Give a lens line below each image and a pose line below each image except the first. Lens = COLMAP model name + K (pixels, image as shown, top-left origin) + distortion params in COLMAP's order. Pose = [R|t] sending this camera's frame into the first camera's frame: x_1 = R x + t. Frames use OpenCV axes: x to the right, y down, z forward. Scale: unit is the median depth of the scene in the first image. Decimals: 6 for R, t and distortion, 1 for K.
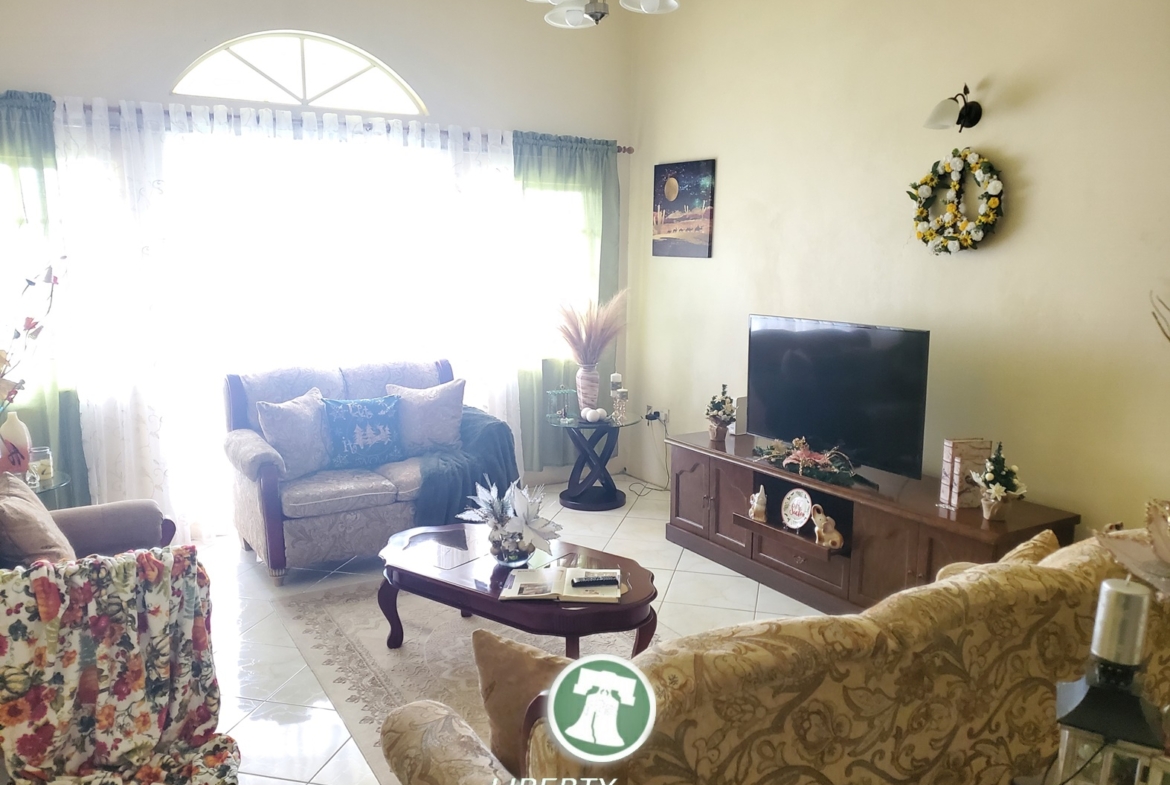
lens RADIAL K [[918.3, 0, 586.9], [0, 918.3, 404.2], [0, 0, 1]] dist [0.042113, -0.028089]
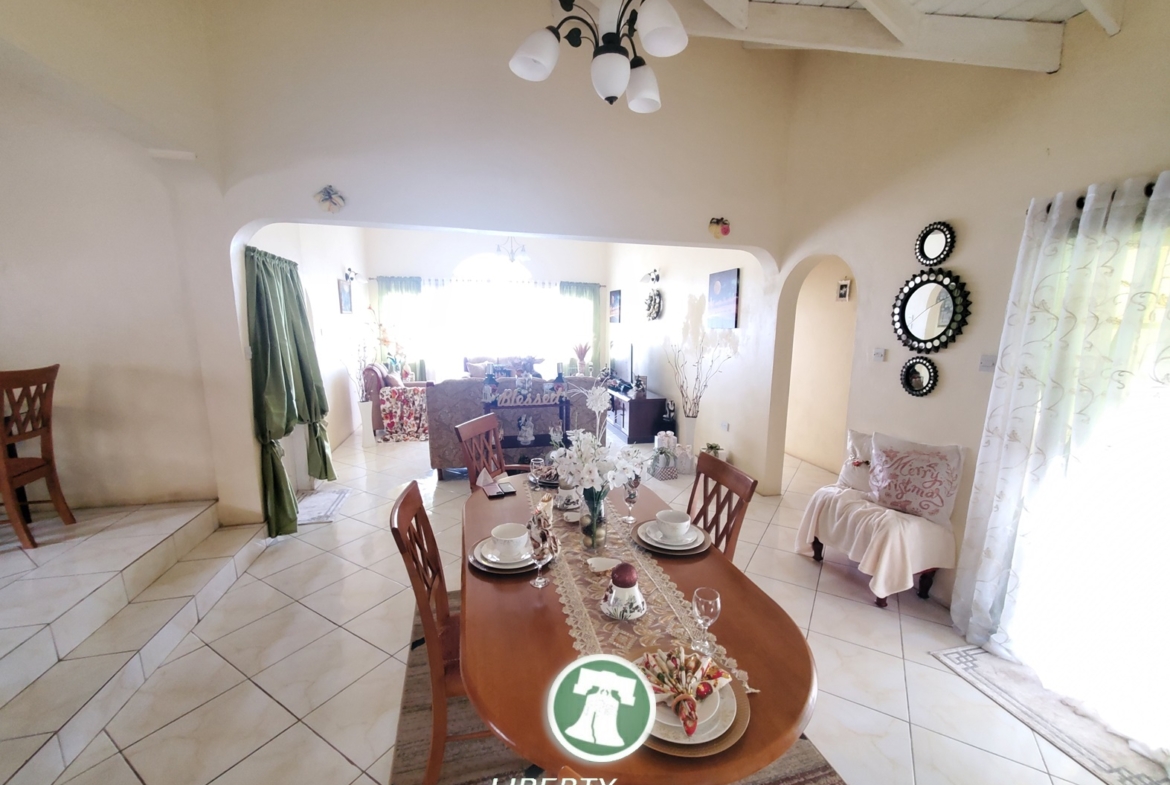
lens RADIAL K [[468.9, 0, 601.2], [0, 468.9, 416.9], [0, 0, 1]] dist [-0.002407, -0.001903]
pose [[0.958437, 0.062998, -0.278262, 0.635818], [-0.055755, 0.997870, 0.033875, 0.113203], [0.279803, -0.016952, 0.959908, -0.566327]]
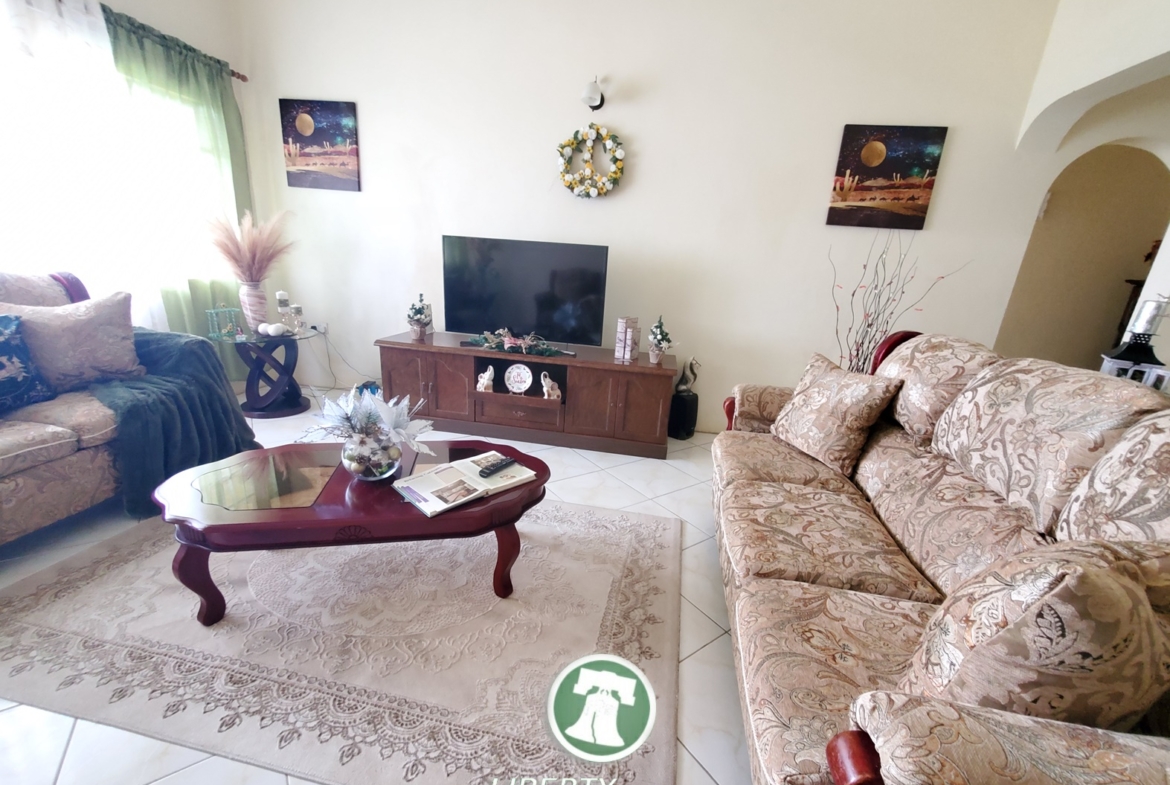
lens RADIAL K [[468.9, 0, 603.4], [0, 468.9, 403.5], [0, 0, 1]] dist [-0.002407, -0.001903]
pose [[0.641228, -0.188977, 0.743717, -0.213014], [0.066227, 0.979213, 0.191716, 0.021702], [-0.764487, -0.073680, 0.640414, 0.418022]]
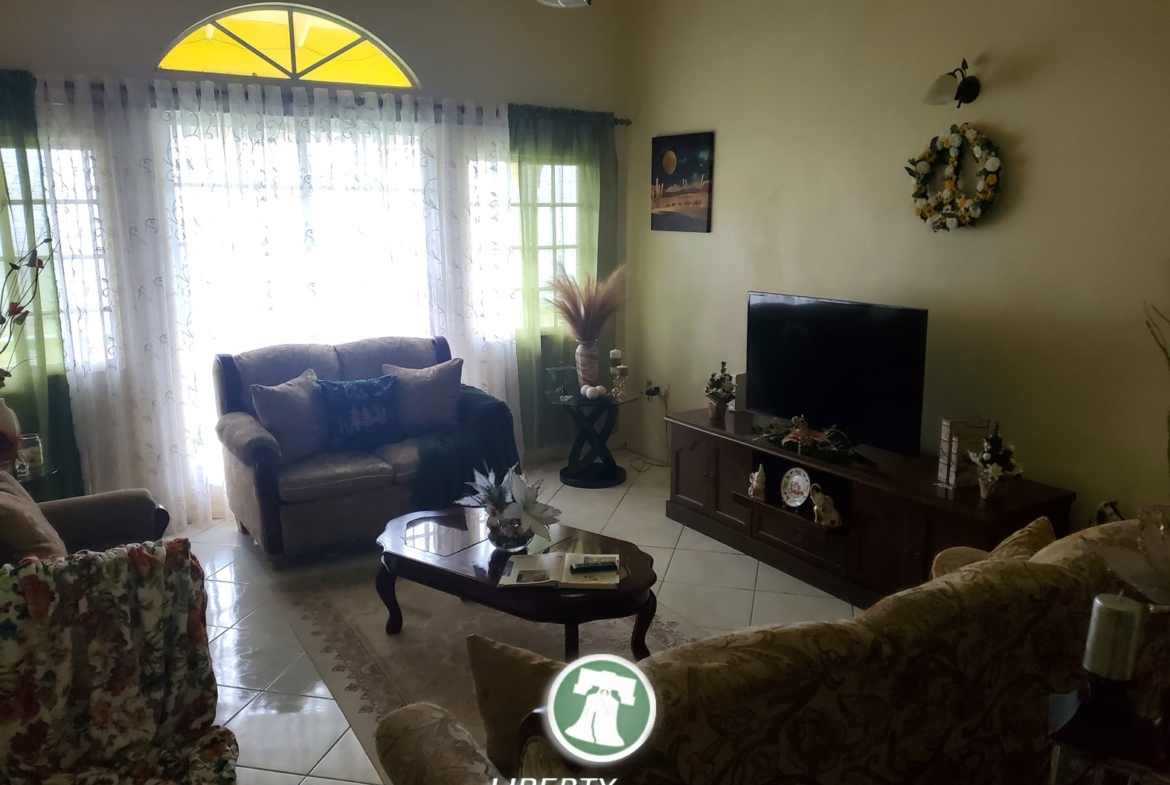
lens RADIAL K [[918.3, 0, 605.3], [0, 918.3, 395.6], [0, 0, 1]] dist [0.042113, -0.028089]
pose [[0.999804, -0.009968, 0.017129, 0.004404], [0.009465, 0.999528, 0.029225, -0.016334], [-0.017412, -0.029057, 0.999426, 0.006236]]
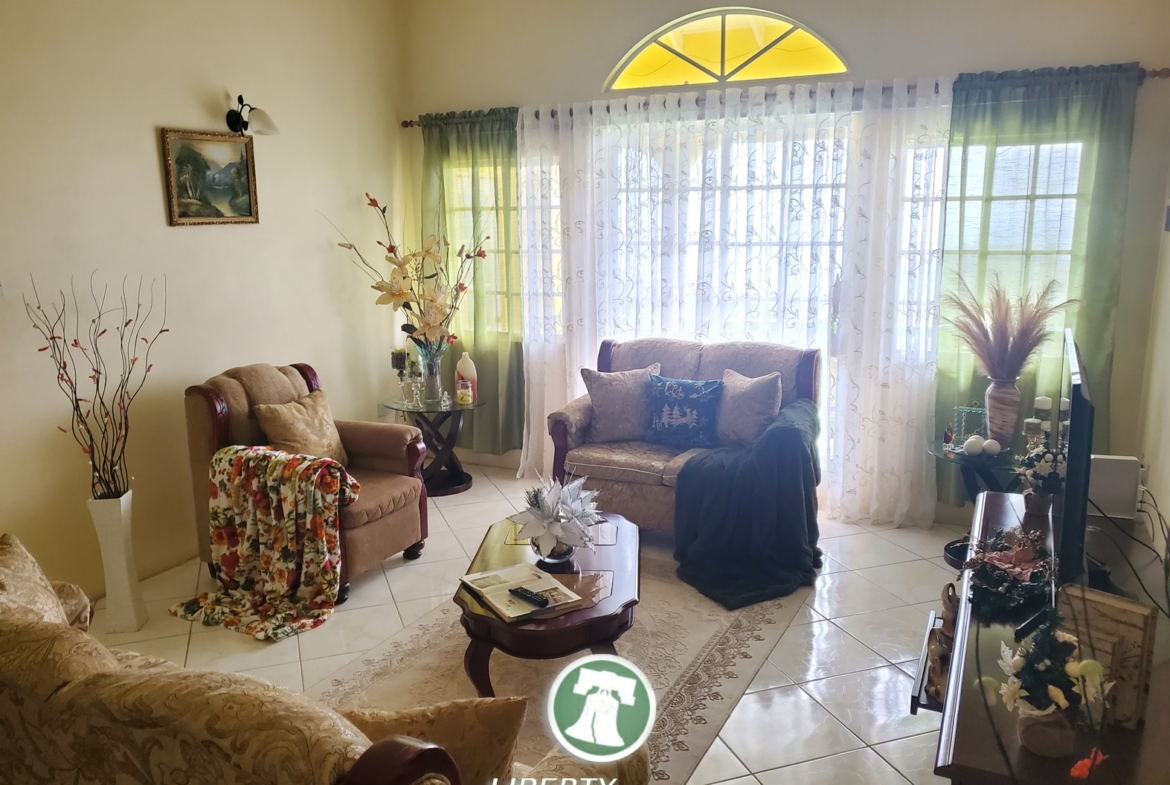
lens RADIAL K [[918.3, 0, 578.3], [0, 918.3, 409.6], [0, 0, 1]] dist [0.042113, -0.028089]
pose [[0.541516, 0.166243, -0.824090, 0.561038], [-0.128645, 0.985095, 0.114188, -0.077854], [0.830790, 0.044180, 0.554830, 0.377722]]
